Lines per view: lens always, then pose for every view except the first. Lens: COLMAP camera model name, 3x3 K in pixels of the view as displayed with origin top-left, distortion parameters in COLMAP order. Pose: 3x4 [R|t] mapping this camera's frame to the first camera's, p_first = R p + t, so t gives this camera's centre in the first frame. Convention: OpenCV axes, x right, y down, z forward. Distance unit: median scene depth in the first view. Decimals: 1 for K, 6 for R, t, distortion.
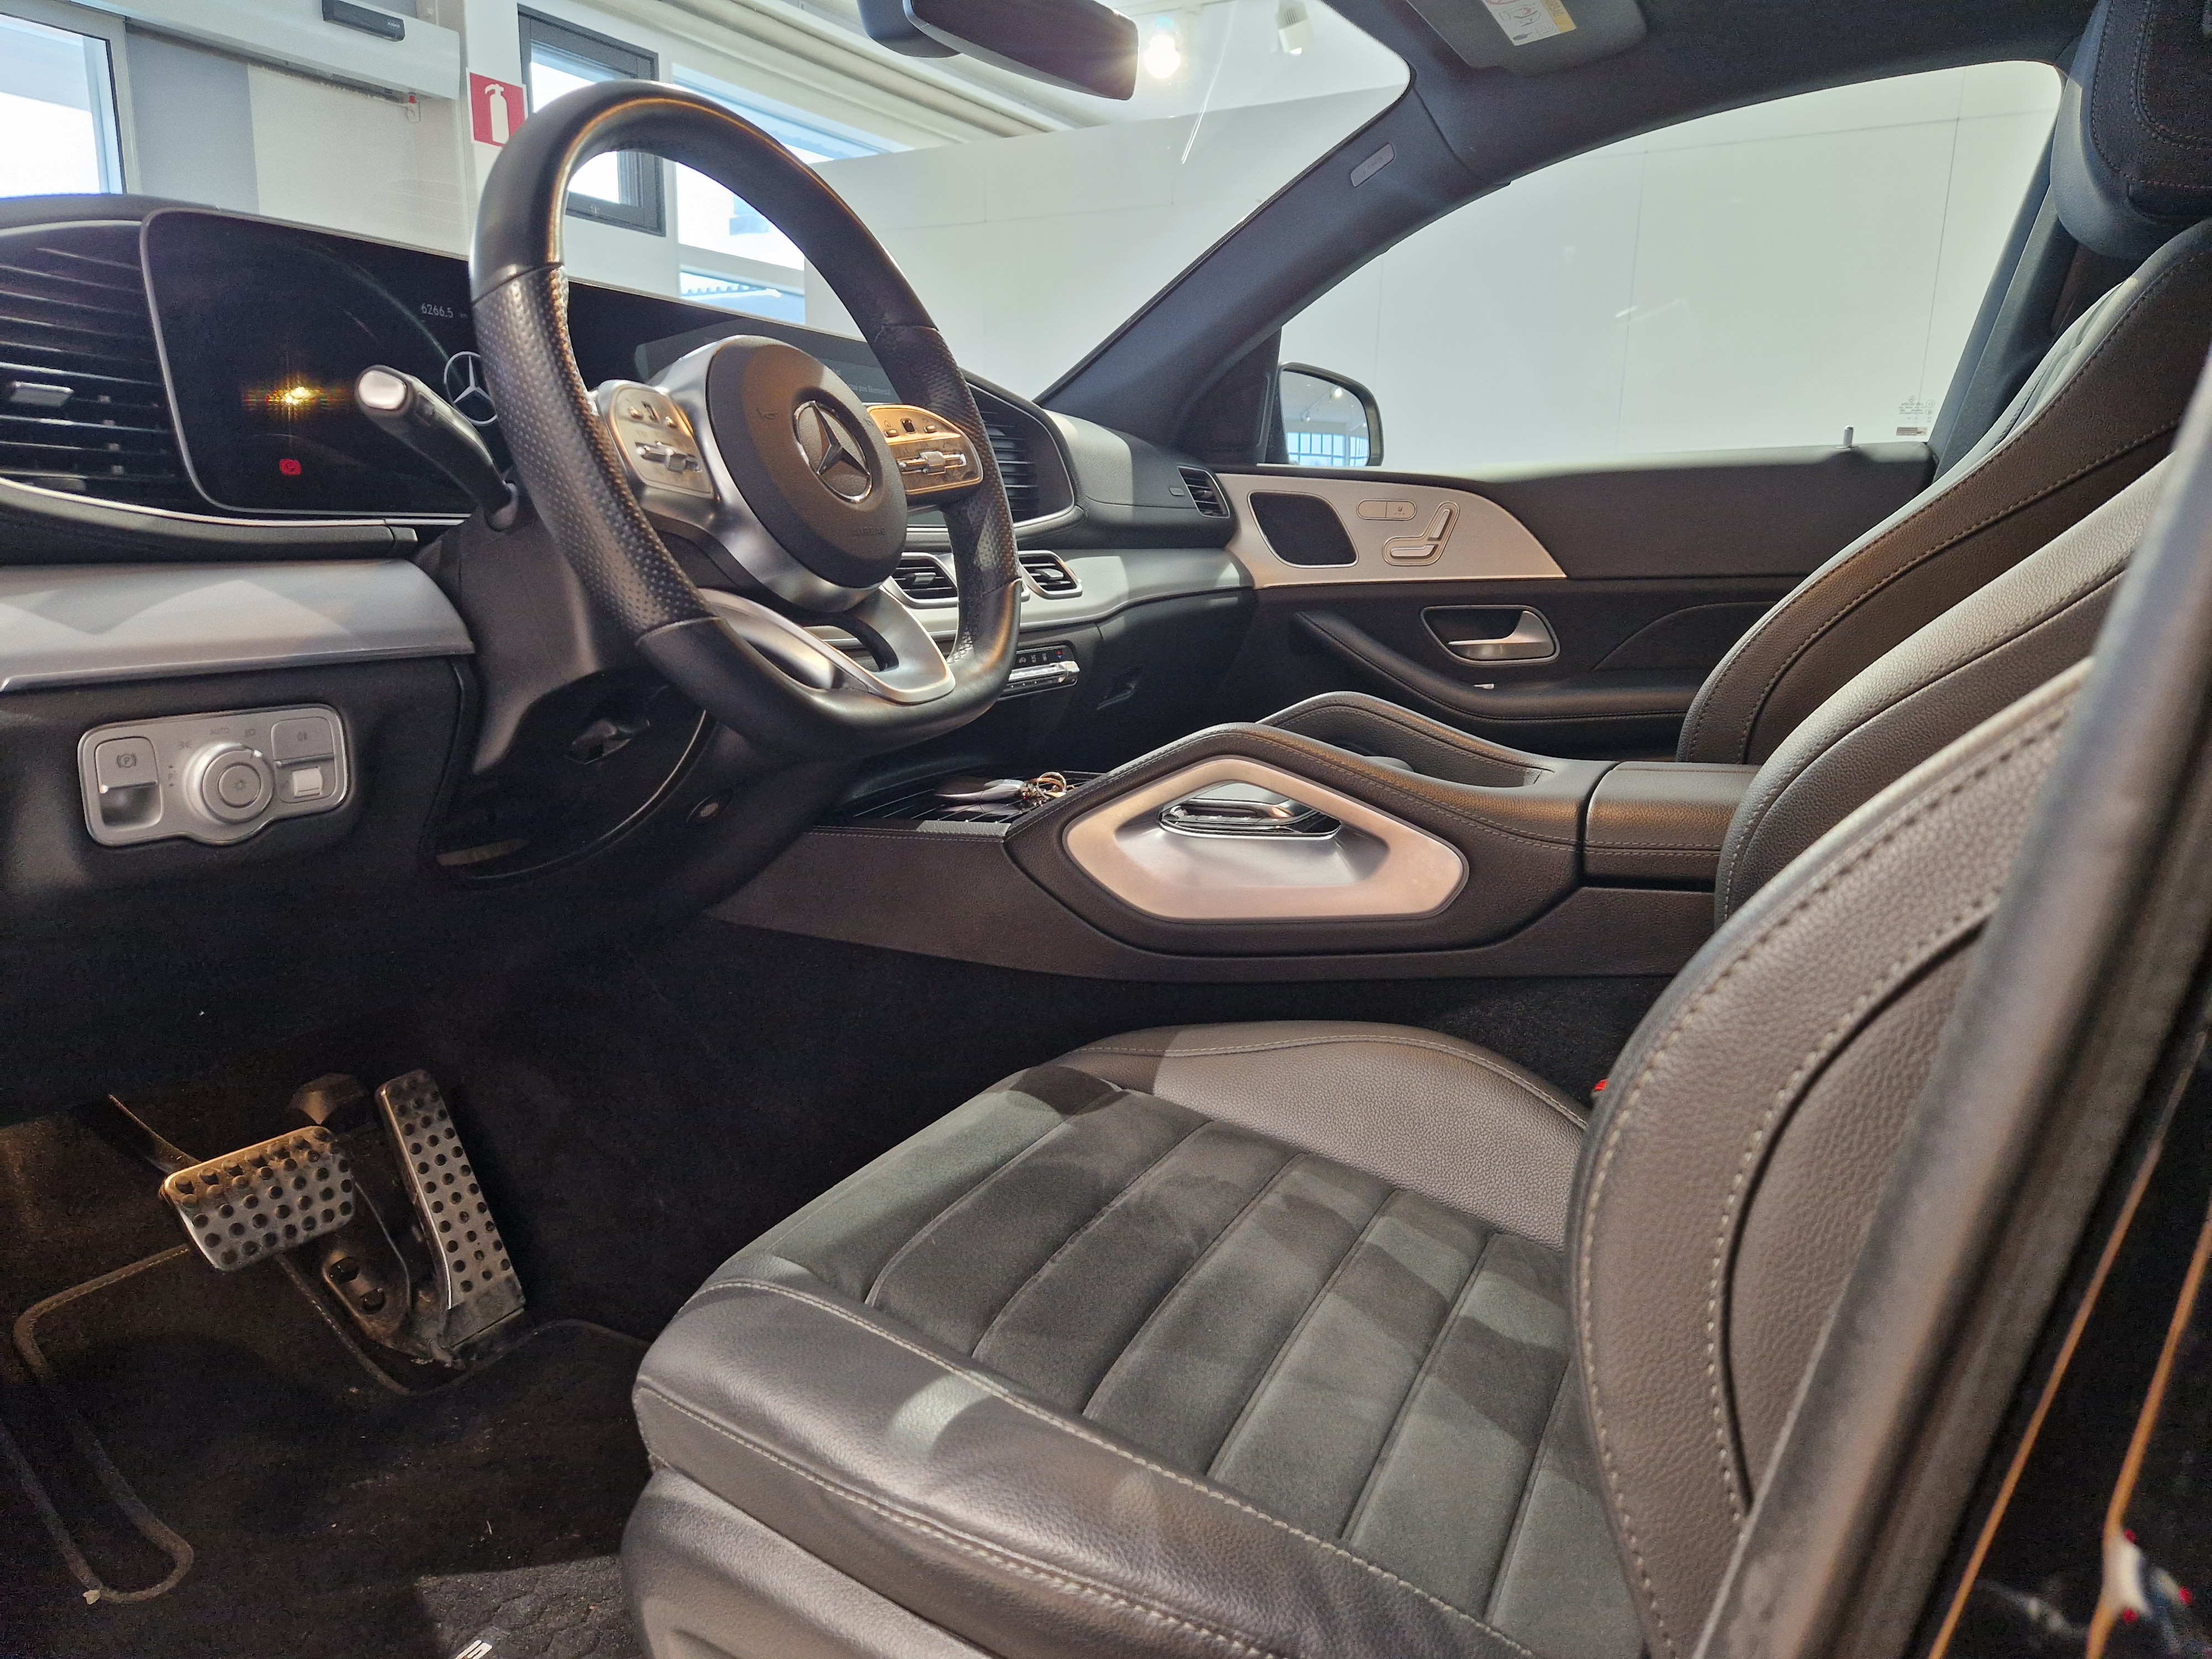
lens RADIAL K [[1513.7, 0, 1124.1], [0, 1513.7, 835.1], [0, 0, 1]] dist [0.038549, -0.022906]
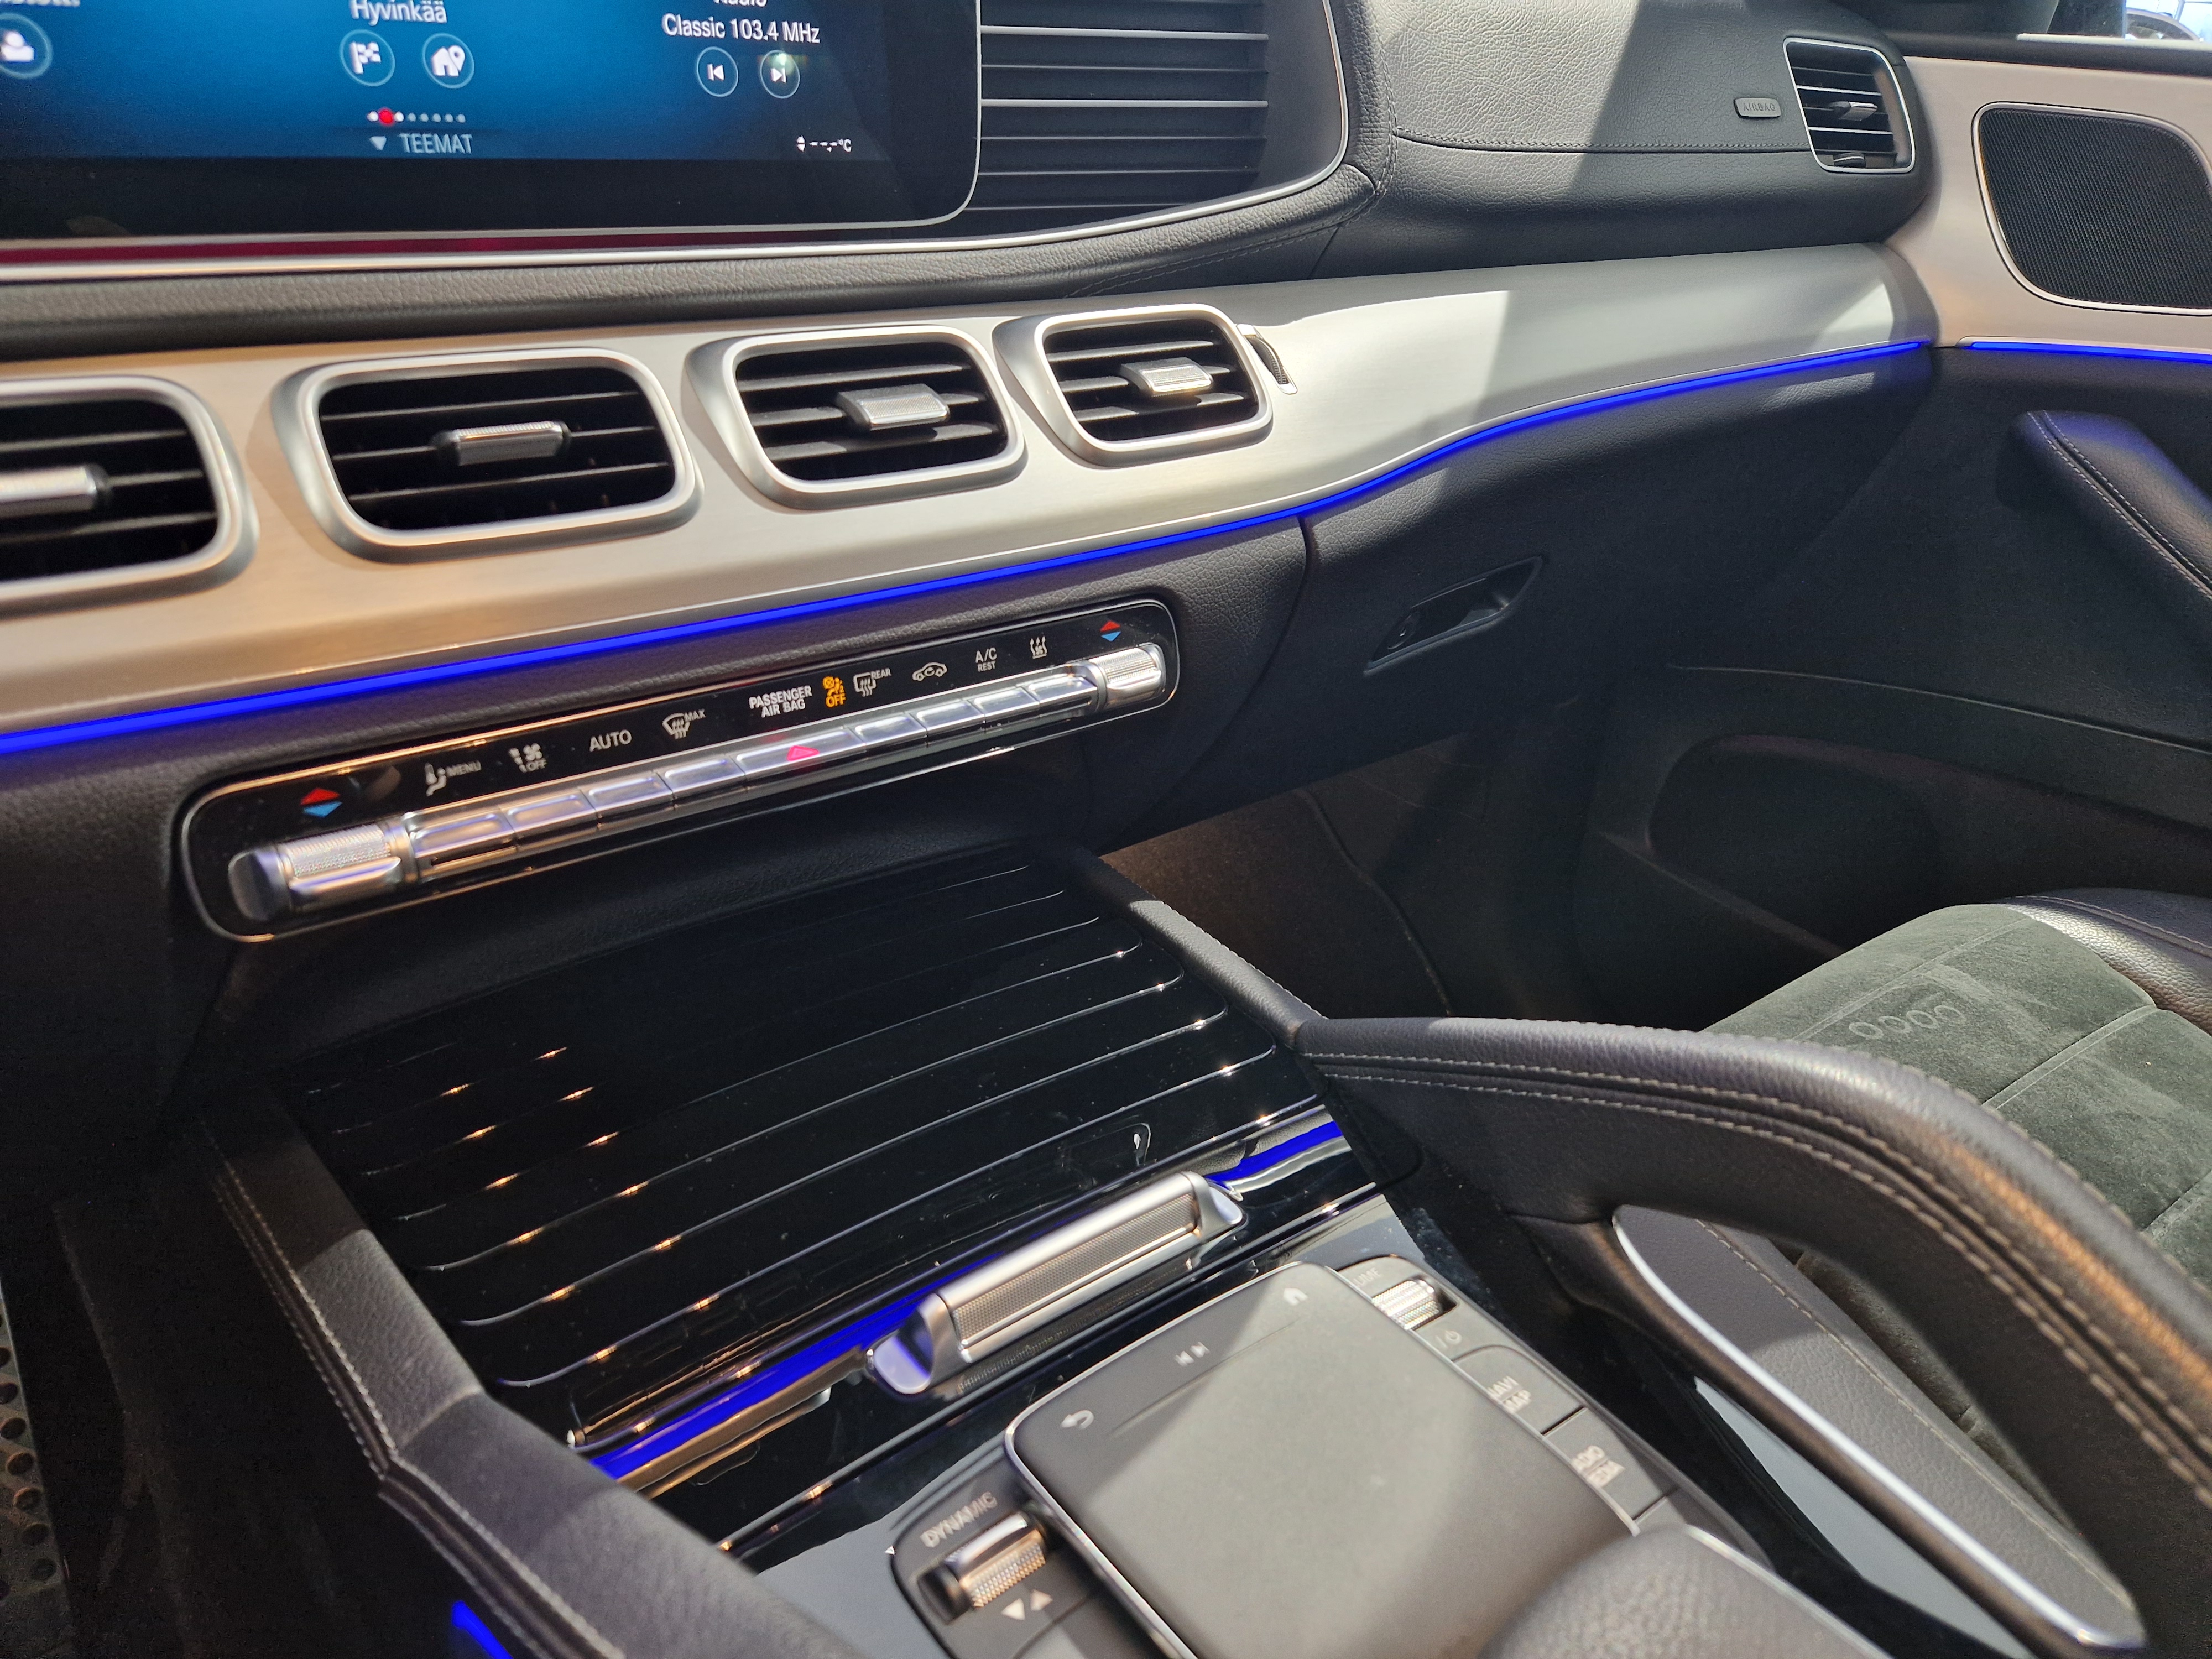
lens RADIAL K [[1513.7, 0, 1111.1], [0, 1513.7, 820.0], [0, 0, 1]] dist [0.038549, -0.022906]
pose [[0.893579, 0.215418, -0.393843, 0.127728], [-0.114062, 0.957499, 0.264927, -0.202988], [0.434174, -0.191811, 0.880171, 0.806810]]
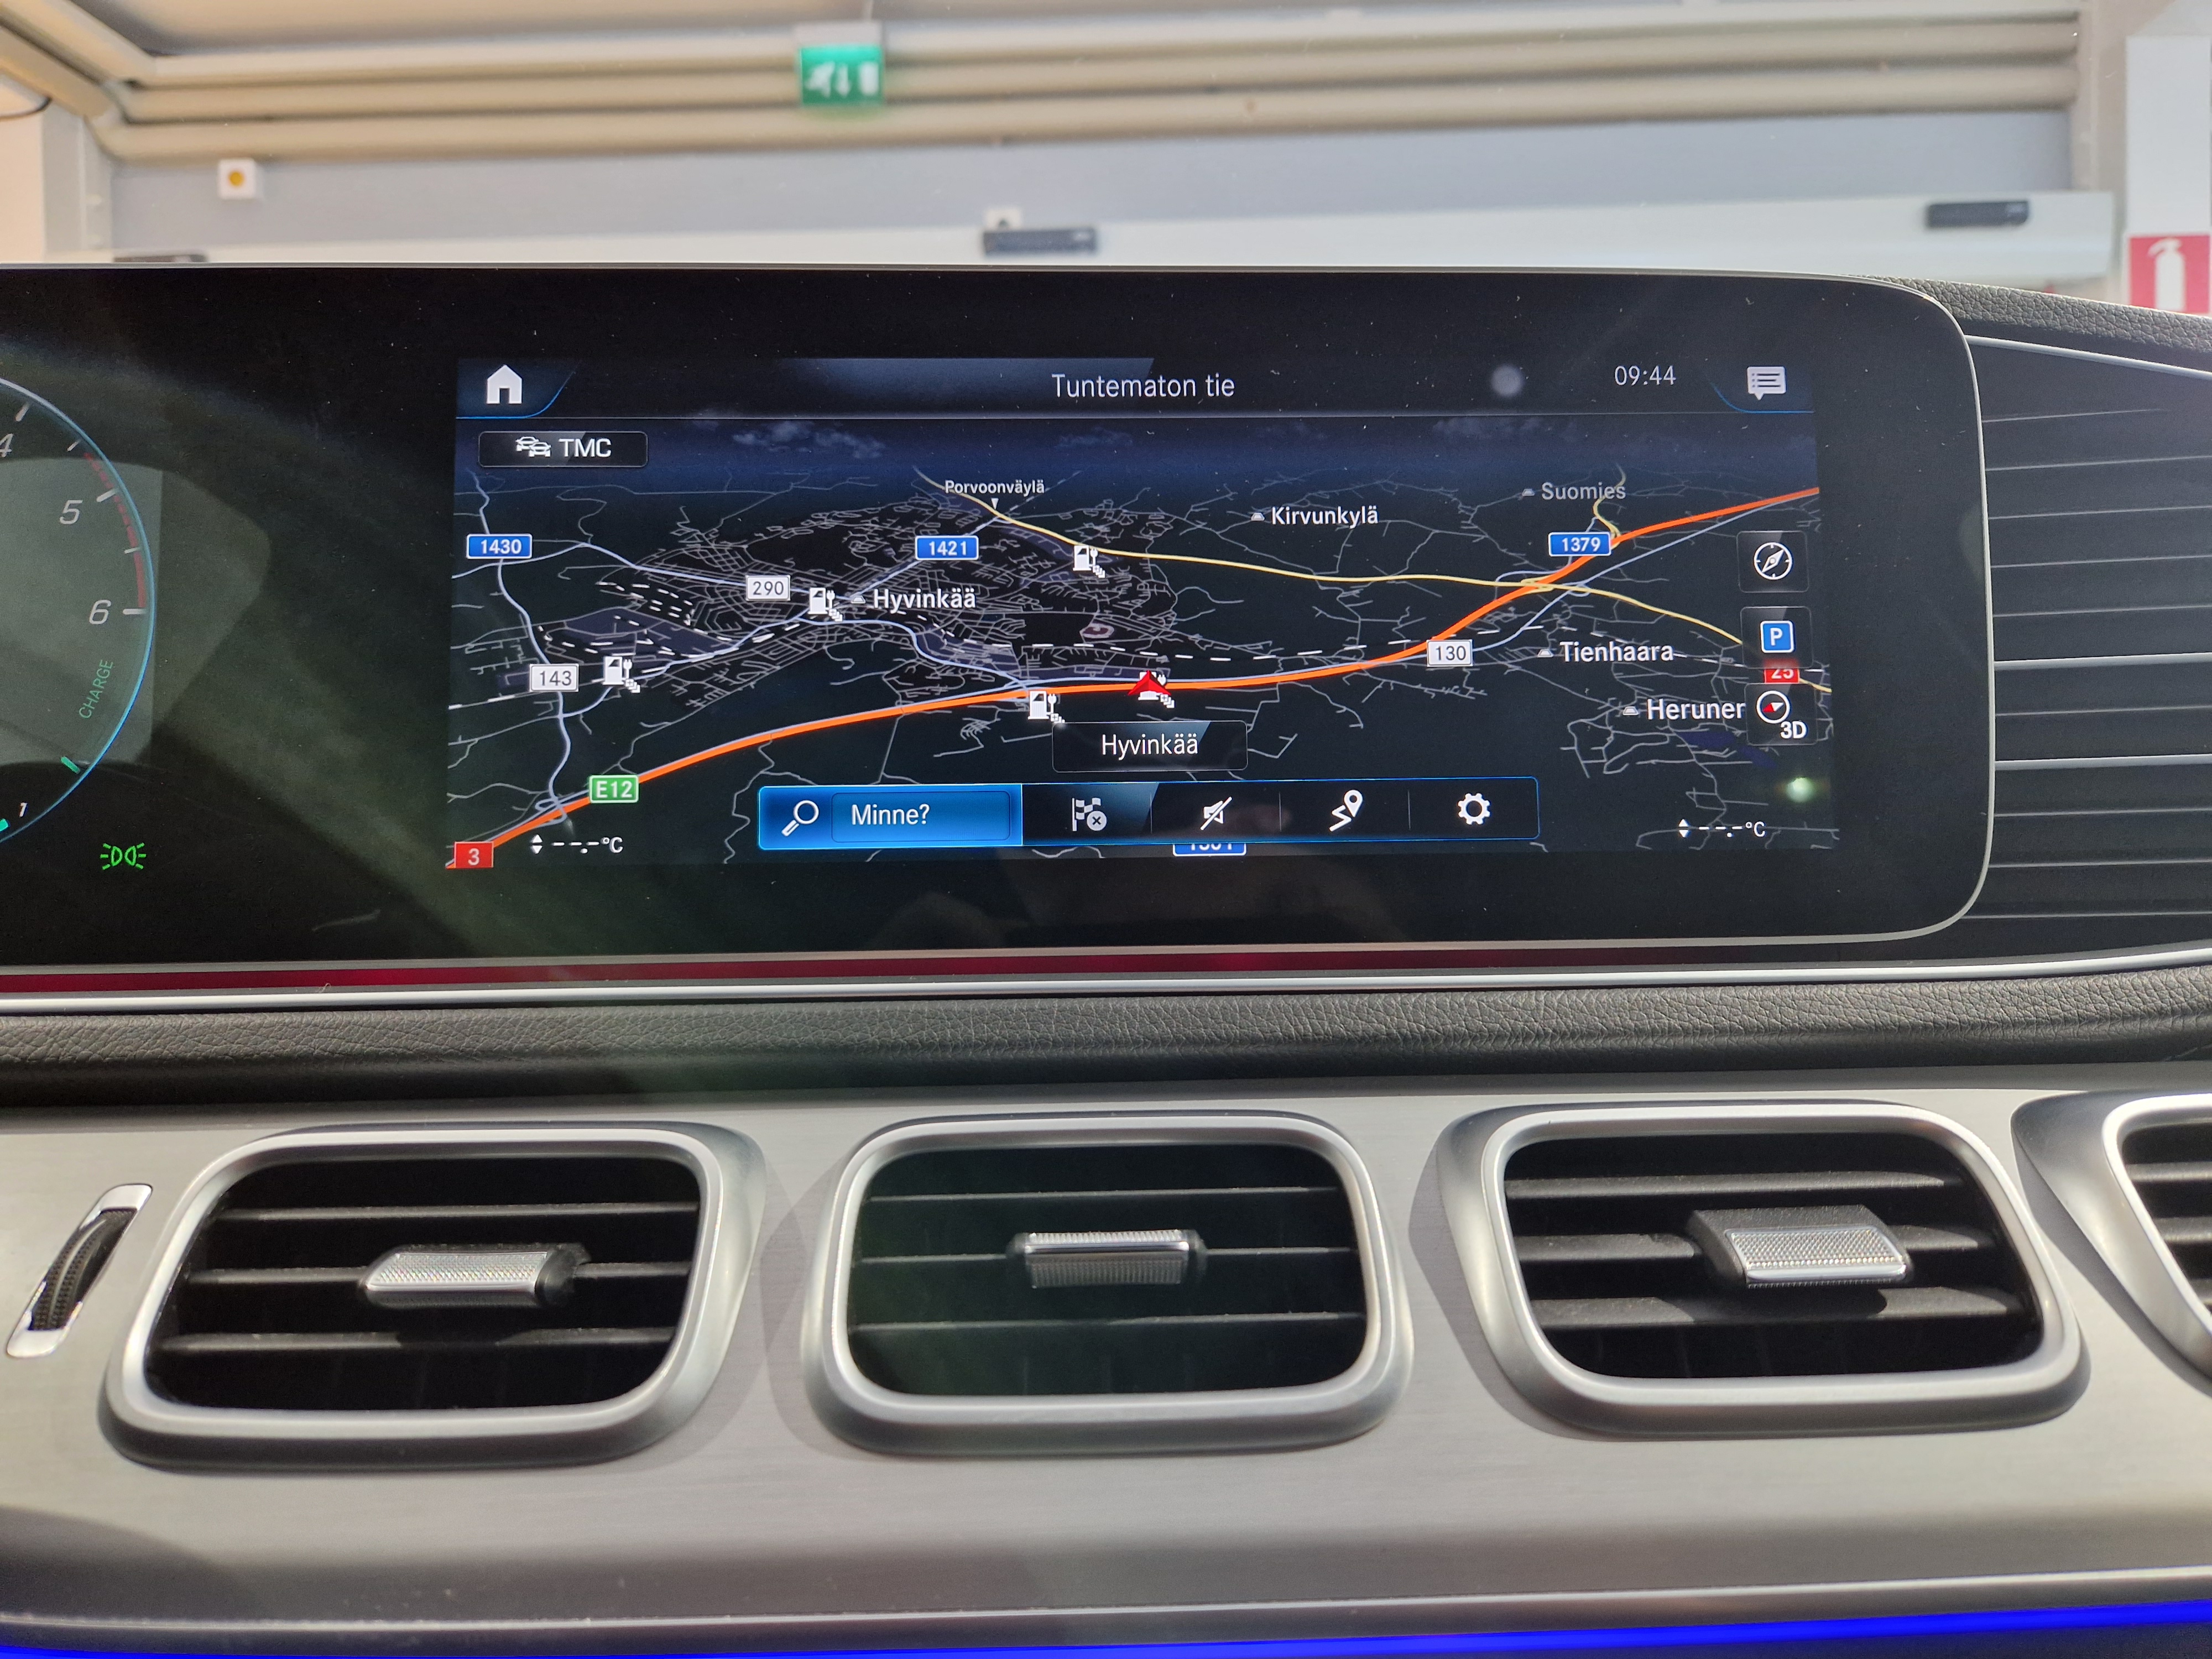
lens RADIAL K [[1513.7, 0, 1126.0], [0, 1513.7, 809.3], [0, 0, 1]] dist [0.038549, -0.022906]
pose [[0.471515, -0.010357, -0.881797, 0.048233], [-0.158870, 0.982573, -0.096492, -0.219720], [0.867430, 0.185588, 0.461652, 0.952034]]
